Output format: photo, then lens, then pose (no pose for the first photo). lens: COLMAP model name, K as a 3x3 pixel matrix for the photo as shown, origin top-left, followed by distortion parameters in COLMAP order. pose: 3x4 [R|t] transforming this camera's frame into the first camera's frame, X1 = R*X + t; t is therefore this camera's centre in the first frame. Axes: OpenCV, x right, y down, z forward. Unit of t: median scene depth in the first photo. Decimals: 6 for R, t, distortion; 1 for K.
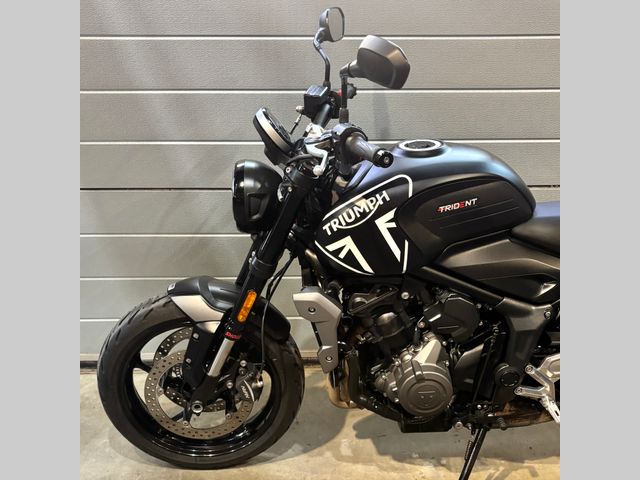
lens RADIAL K [[560.4, 0, 361.6], [0, 560.4, 239.6], [0, 0, 1]] dist [0.088017, -0.015680]
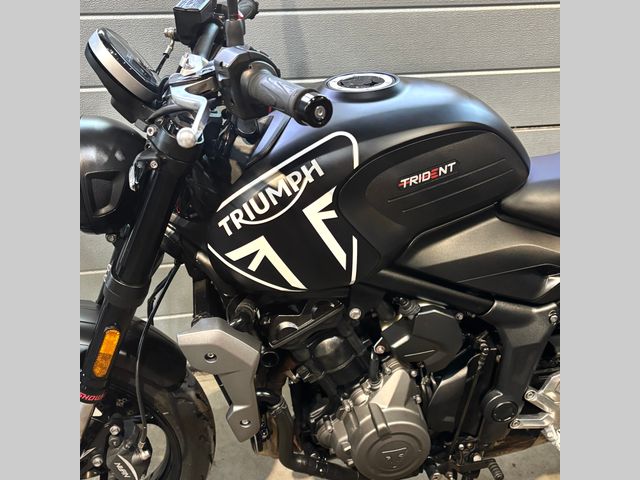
lens RADIAL K [[560.4, 0, 361.6], [0, 560.4, 239.6], [0, 0, 1]] dist [0.088017, -0.015680]
pose [[0.987848, -0.075170, 0.136032, 0.001279], [0.061236, 0.992703, 0.103875, -0.055596], [-0.142848, -0.094283, 0.985244, 0.341452]]
